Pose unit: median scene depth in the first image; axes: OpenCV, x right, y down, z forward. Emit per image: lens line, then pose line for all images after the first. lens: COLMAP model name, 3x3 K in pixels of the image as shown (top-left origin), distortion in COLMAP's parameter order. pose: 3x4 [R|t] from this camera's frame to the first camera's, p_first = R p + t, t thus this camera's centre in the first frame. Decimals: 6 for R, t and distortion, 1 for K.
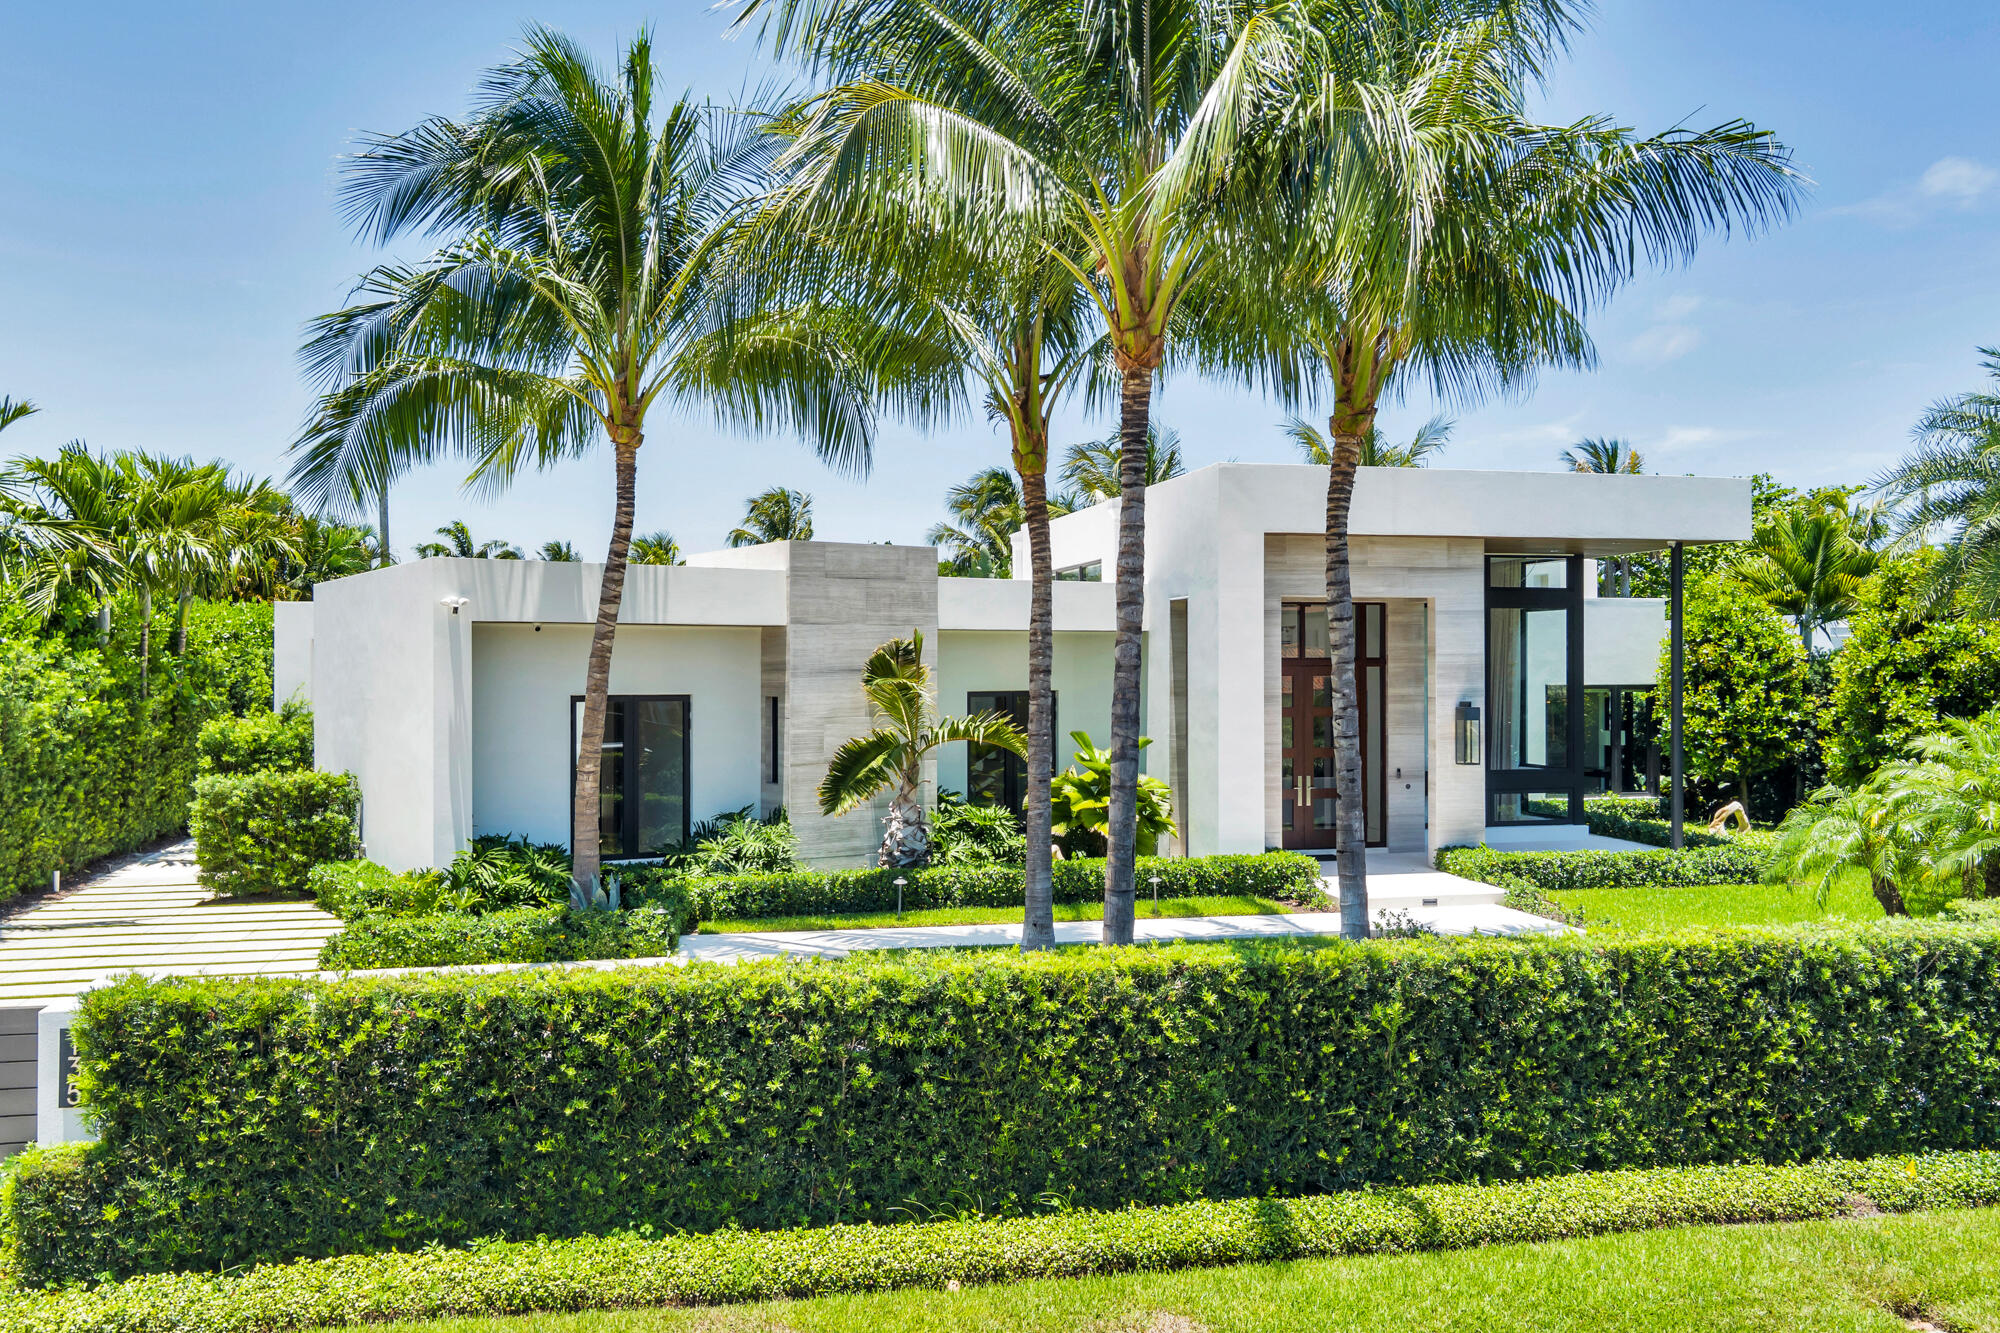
lens RADIAL K [[1597.3, 0, 998.8], [0, 1597.3, 648.9], [0, 0, 1]] dist [-0.017551, 0.013505]
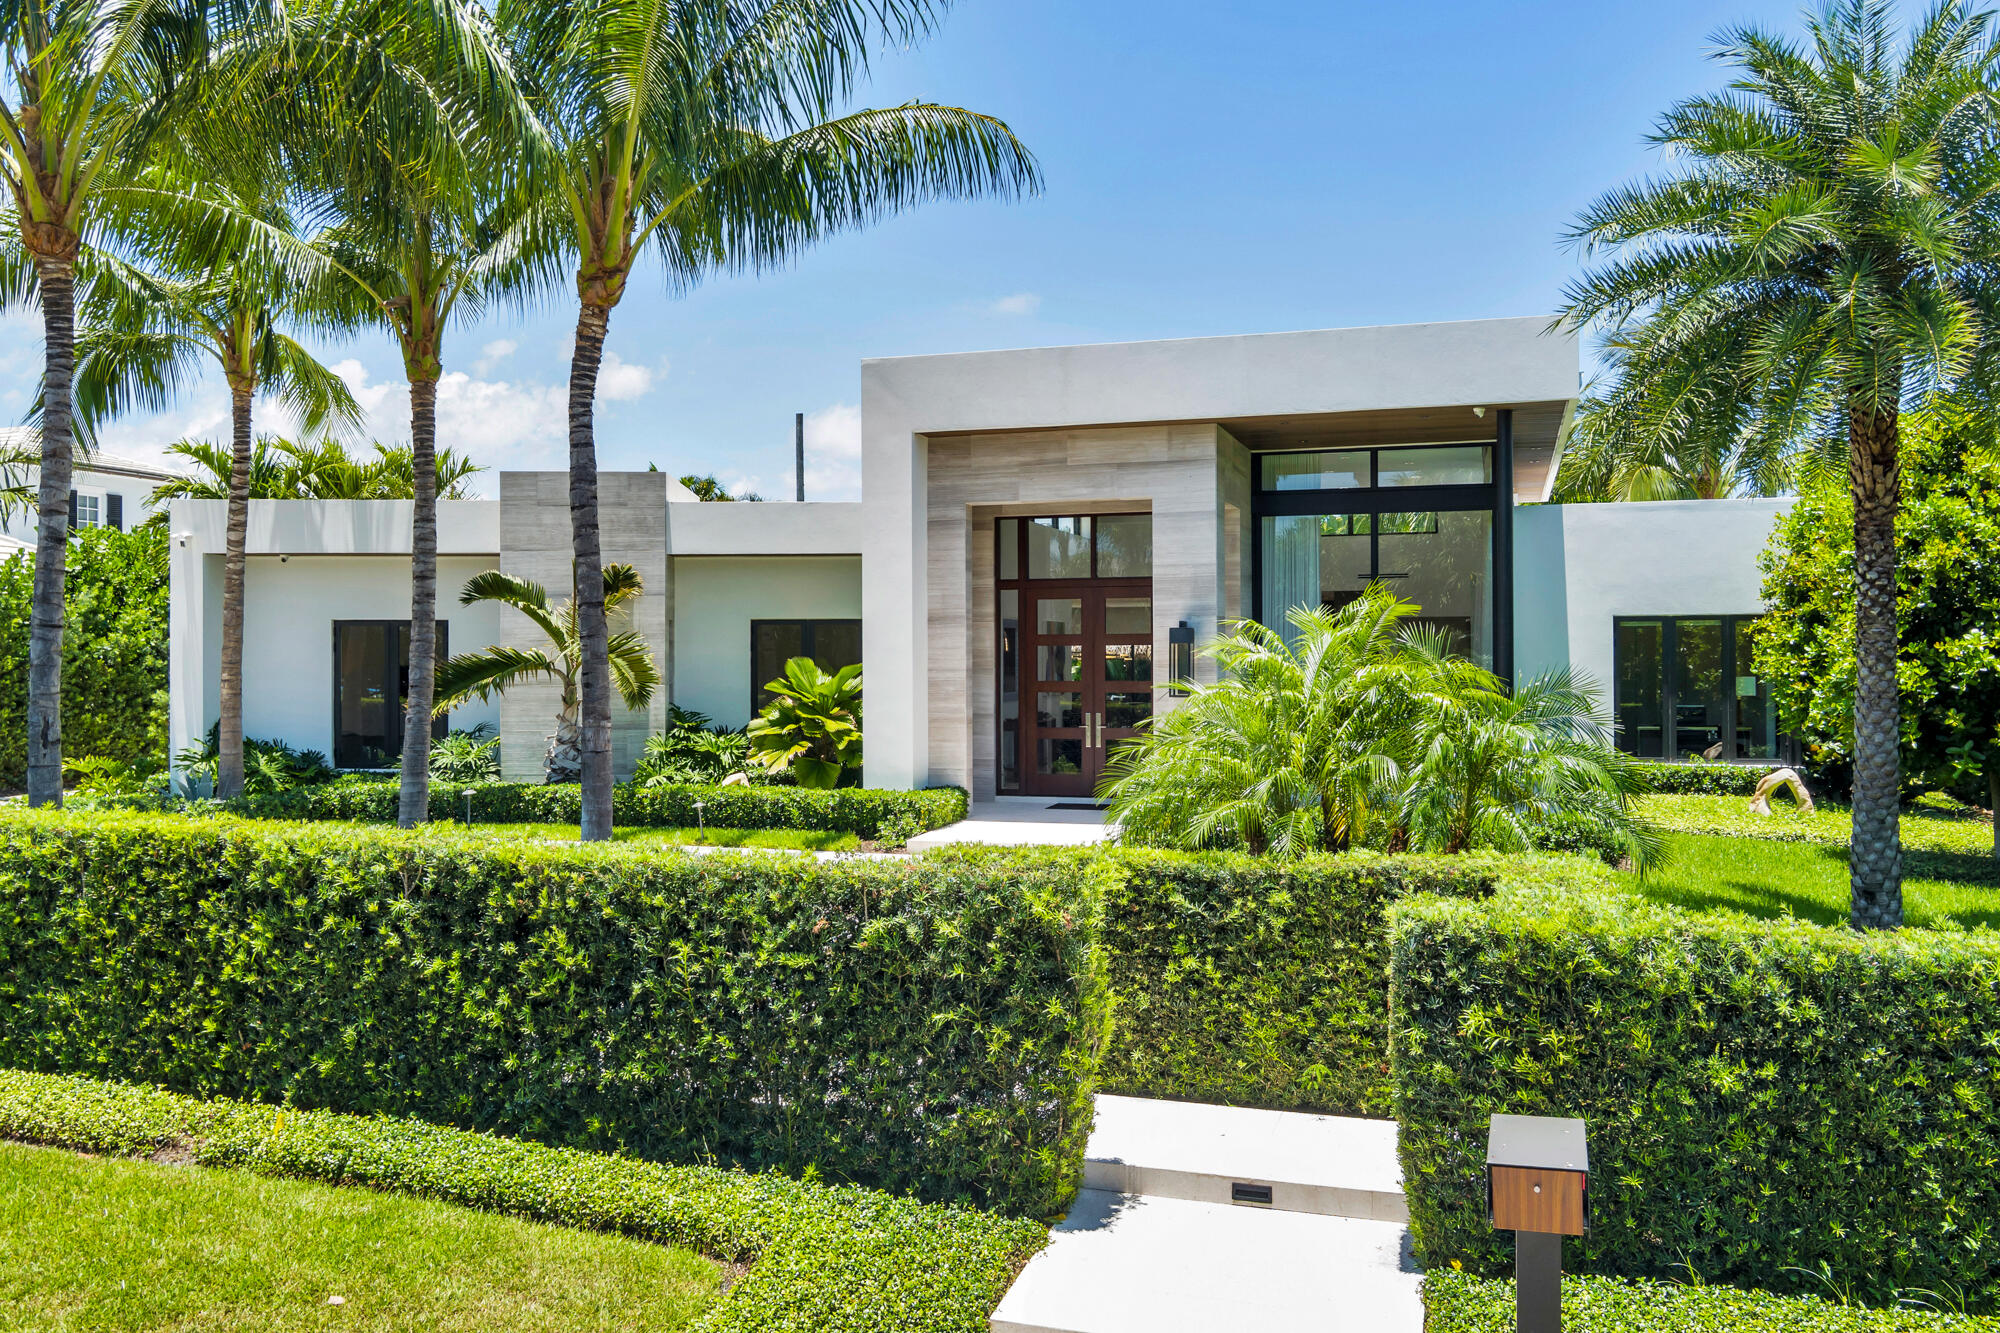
lens RADIAL K [[1597.3, 0, 998.8], [0, 1597.3, 648.9], [0, 0, 1]] dist [-0.017551, 0.013505]
pose [[0.865422, -0.002648, -0.501038, 0.751676], [0.007008, 0.999952, 0.006819, 0.049074], [0.500995, -0.009413, 0.865399, 0.284540]]
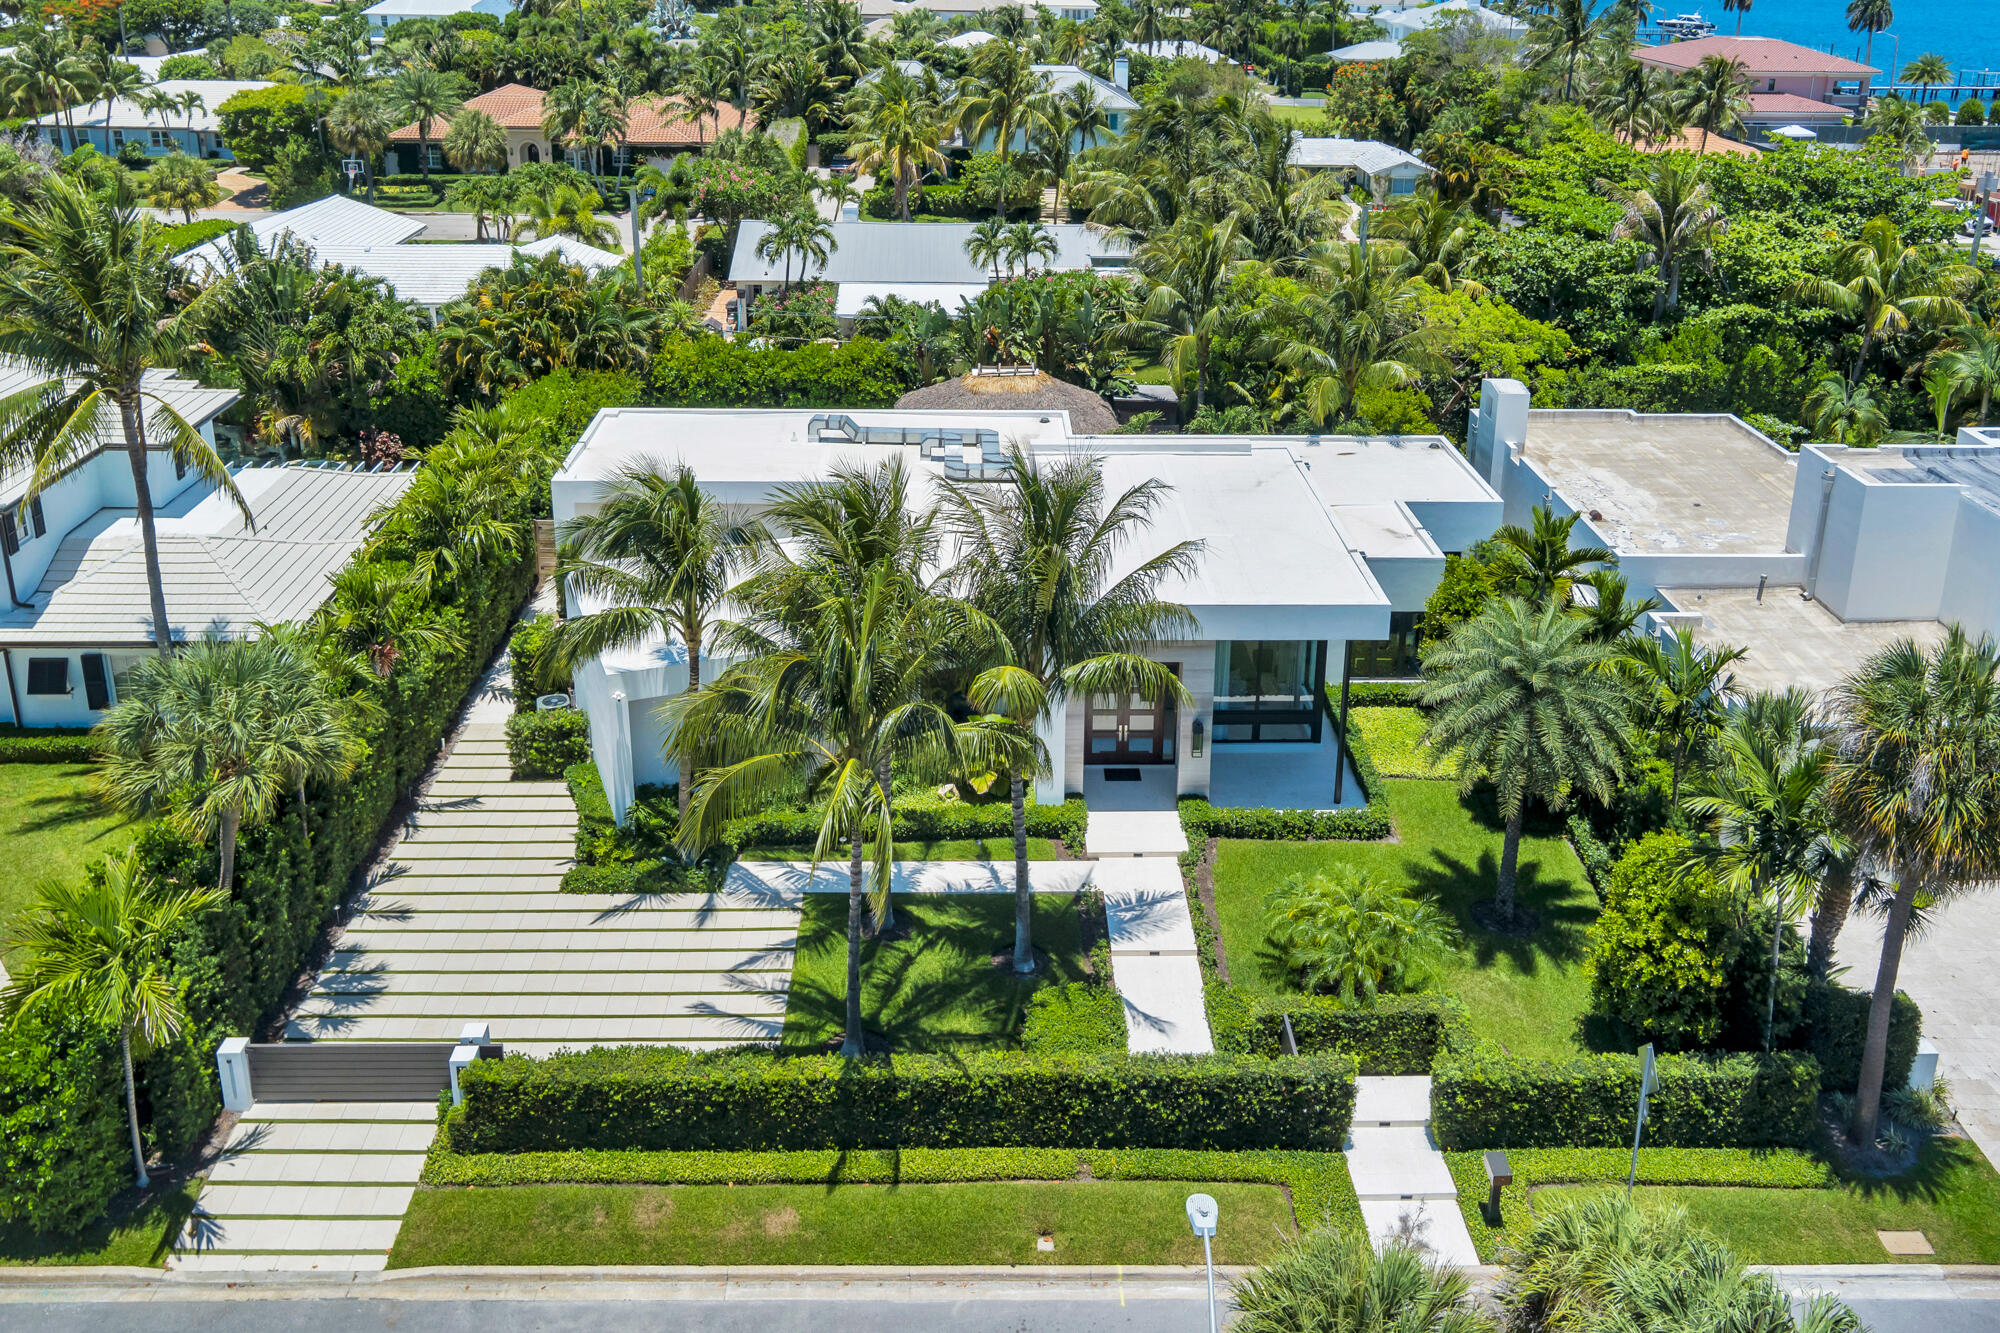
lens RADIAL K [[1627.4, 0, 1028.5], [0, 1627.4, 454.5], [0, 0, 1]] dist [-0.008600, 0.007985]
pose [[0.982250, 0.073997, -0.172364, 0.471779], [-0.015440, 0.947677, 0.318857, -0.942724], [0.186940, -0.310536, 0.931998, -0.671083]]
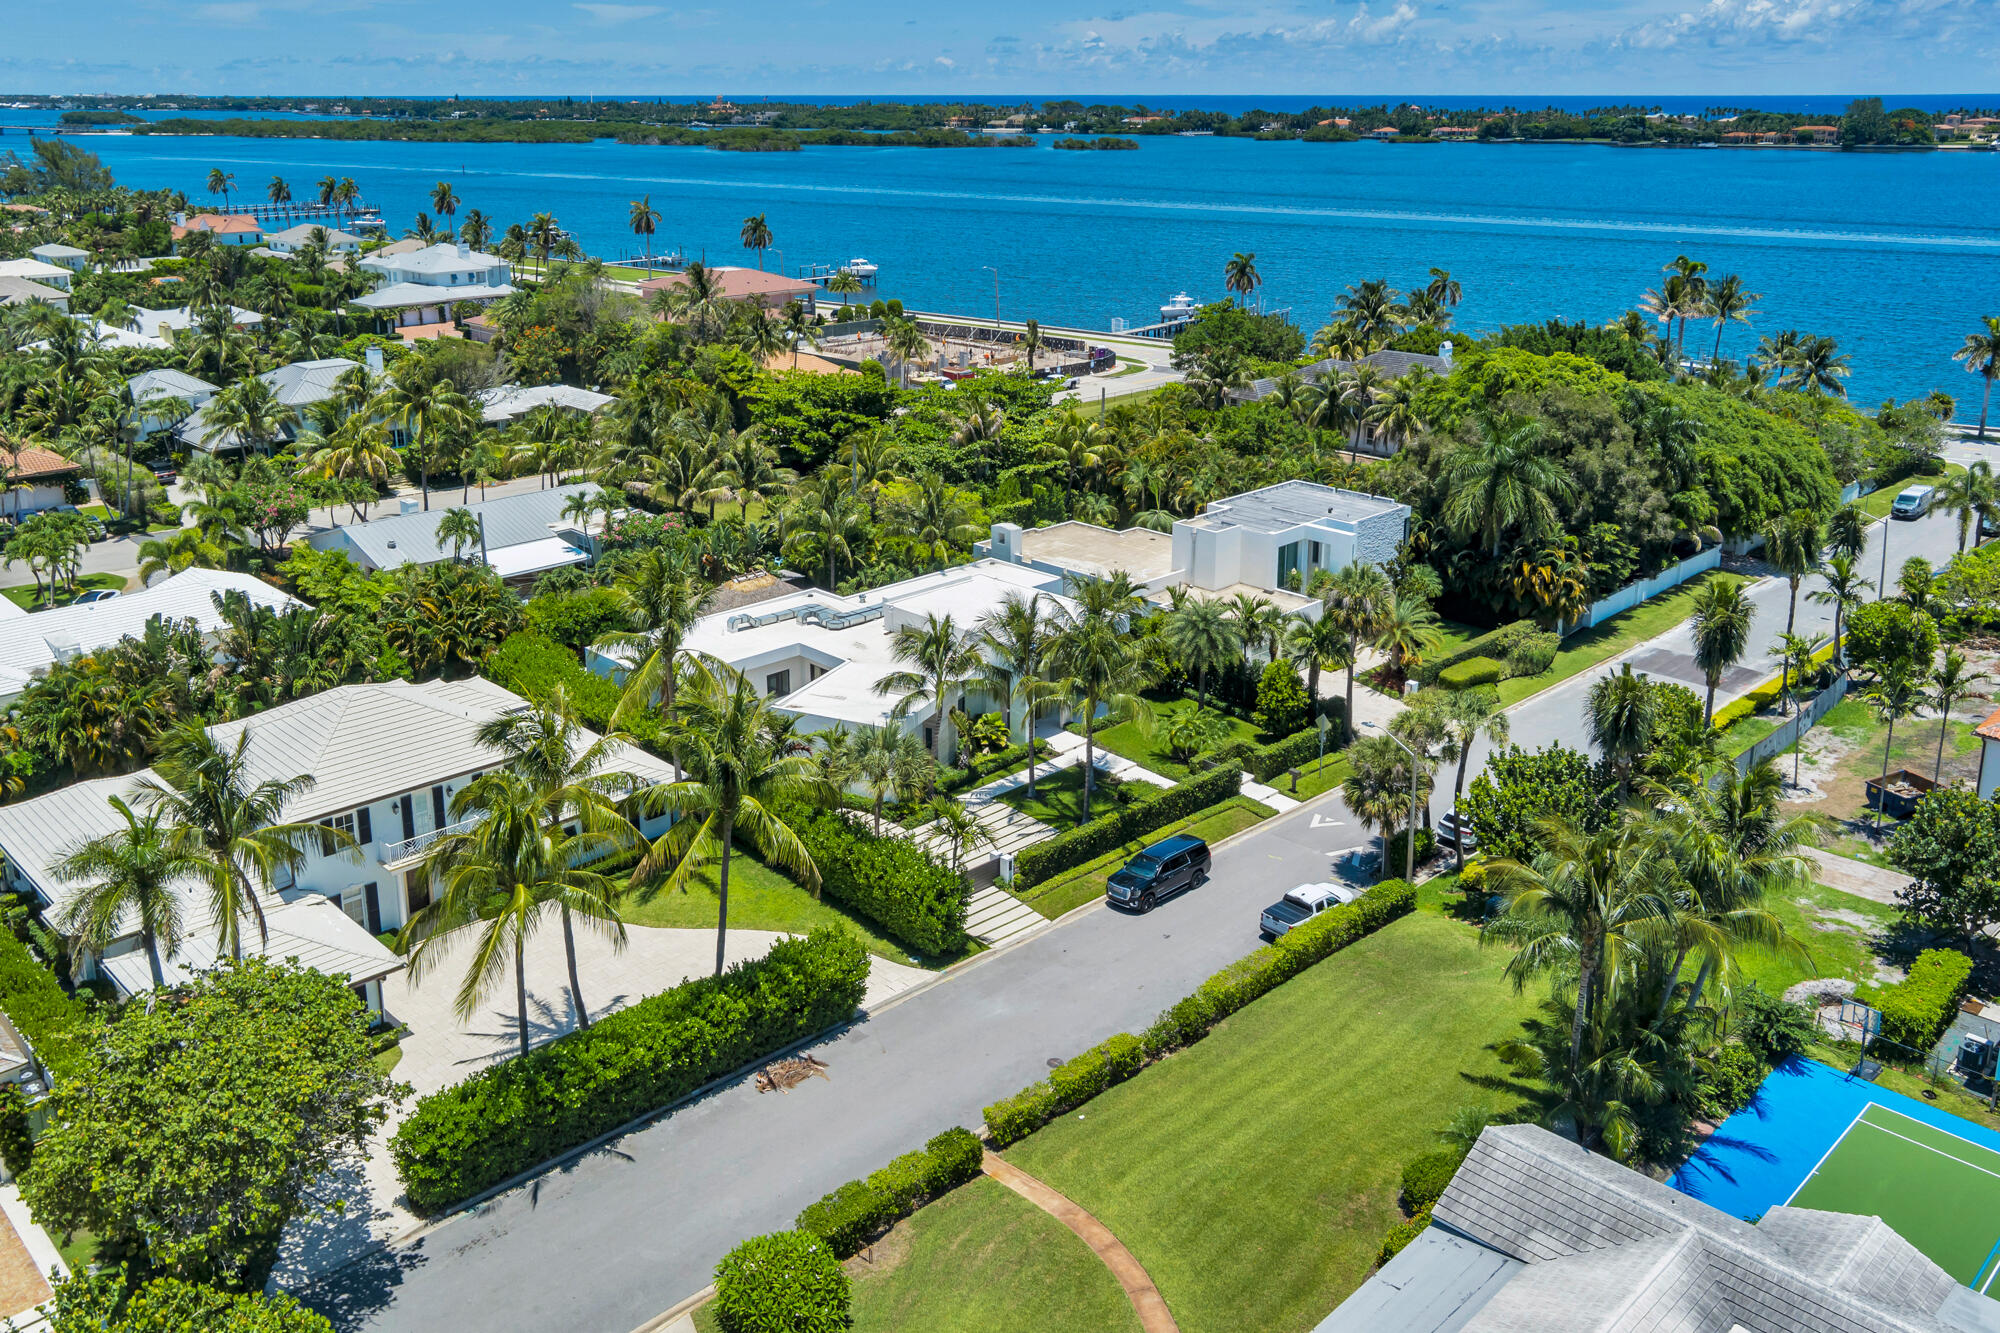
lens RADIAL K [[1597.3, 0, 998.8], [0, 1597.3, 648.9], [0, 0, 1]] dist [-0.017551, 0.013505]
pose [[0.850308, -0.169523, 0.498235, -2.057422], [-0.003664, 0.944772, 0.327708, -1.550401], [-0.526272, -0.280478, 0.802726, -2.307733]]
